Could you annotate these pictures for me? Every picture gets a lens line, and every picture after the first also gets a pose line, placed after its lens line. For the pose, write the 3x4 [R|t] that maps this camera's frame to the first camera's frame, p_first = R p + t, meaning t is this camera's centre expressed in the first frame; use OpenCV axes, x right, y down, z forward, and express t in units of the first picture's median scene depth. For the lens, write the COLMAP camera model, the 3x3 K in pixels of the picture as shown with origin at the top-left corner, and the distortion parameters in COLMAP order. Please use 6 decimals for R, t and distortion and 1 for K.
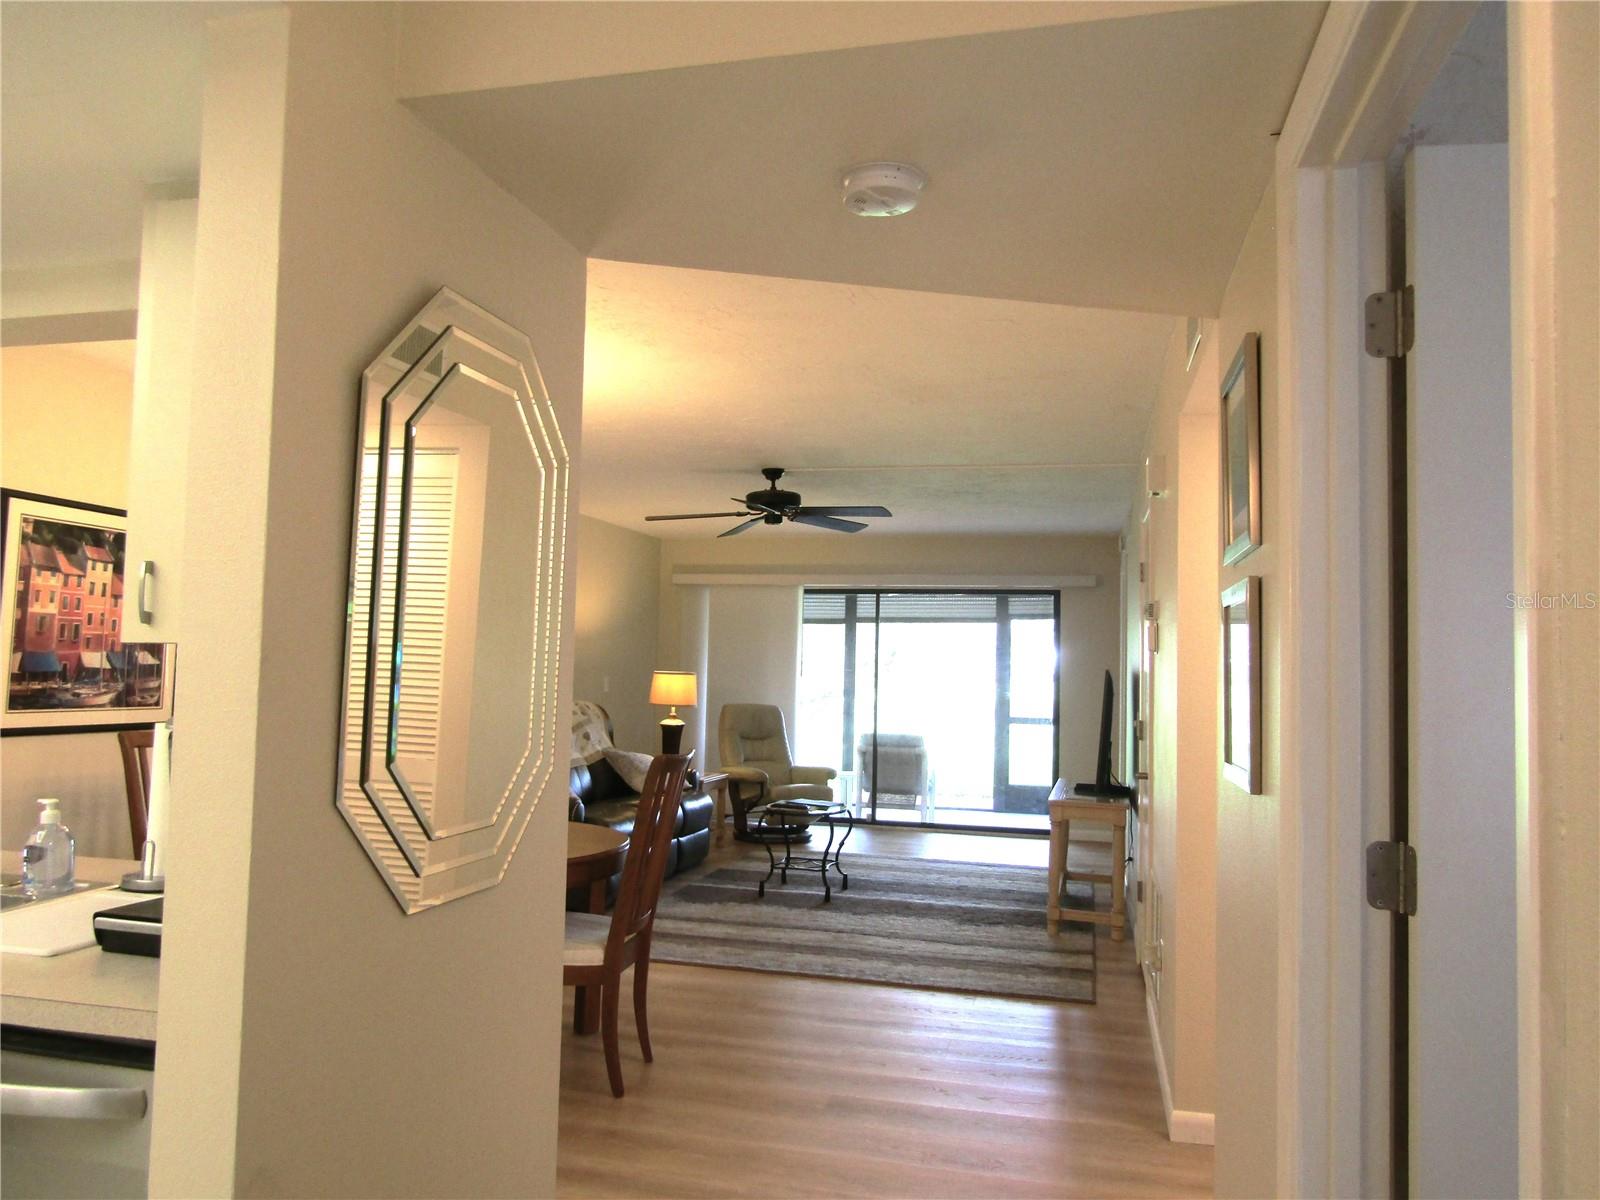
lens RADIAL K [[1145.9, 0, 800.0], [0, 1145.9, 600.0], [0, 0, 1]] dist [-0.003463, -0.003356]
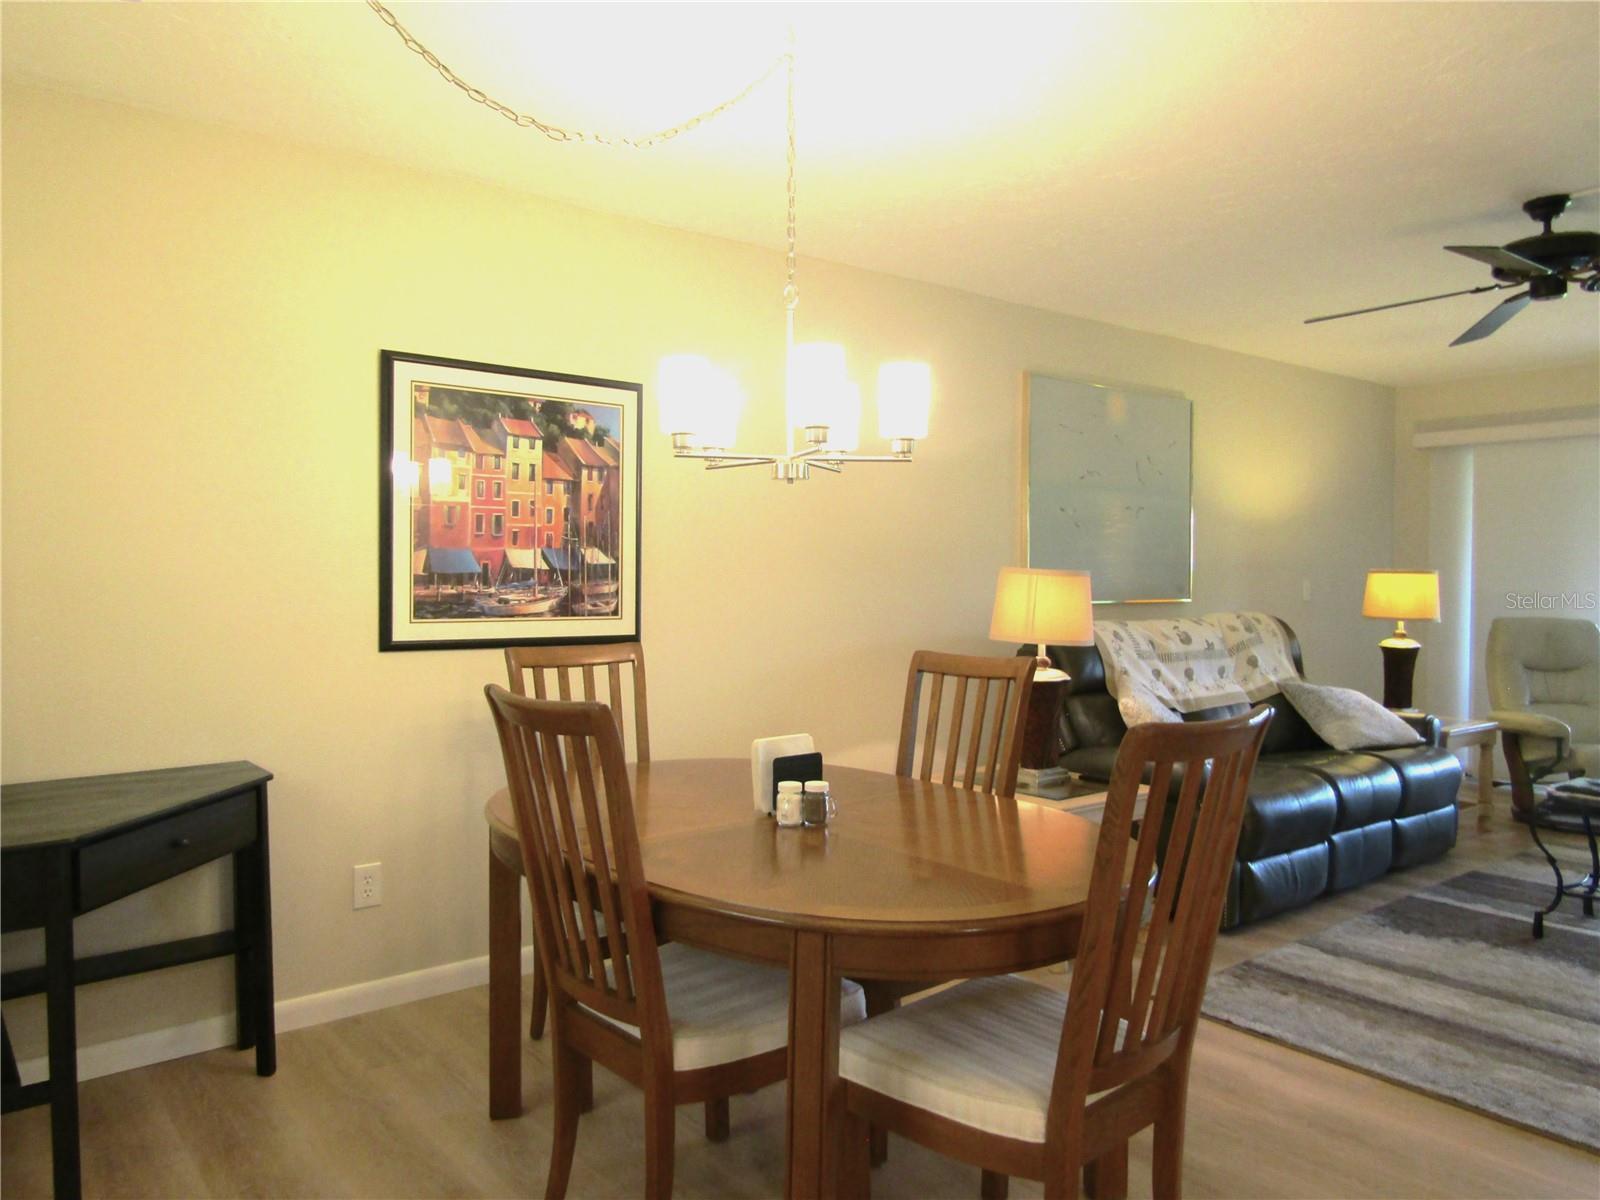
lens RADIAL K [[1145.9, 0, 800.0], [0, 1145.9, 600.0], [0, 0, 1]] dist [-0.003463, -0.003356]
pose [[0.795452, -0.009790, -0.605938, 0.031743], [0.053238, 0.997133, 0.053777, 0.045272], [0.603674, -0.075036, 0.793692, 0.438736]]
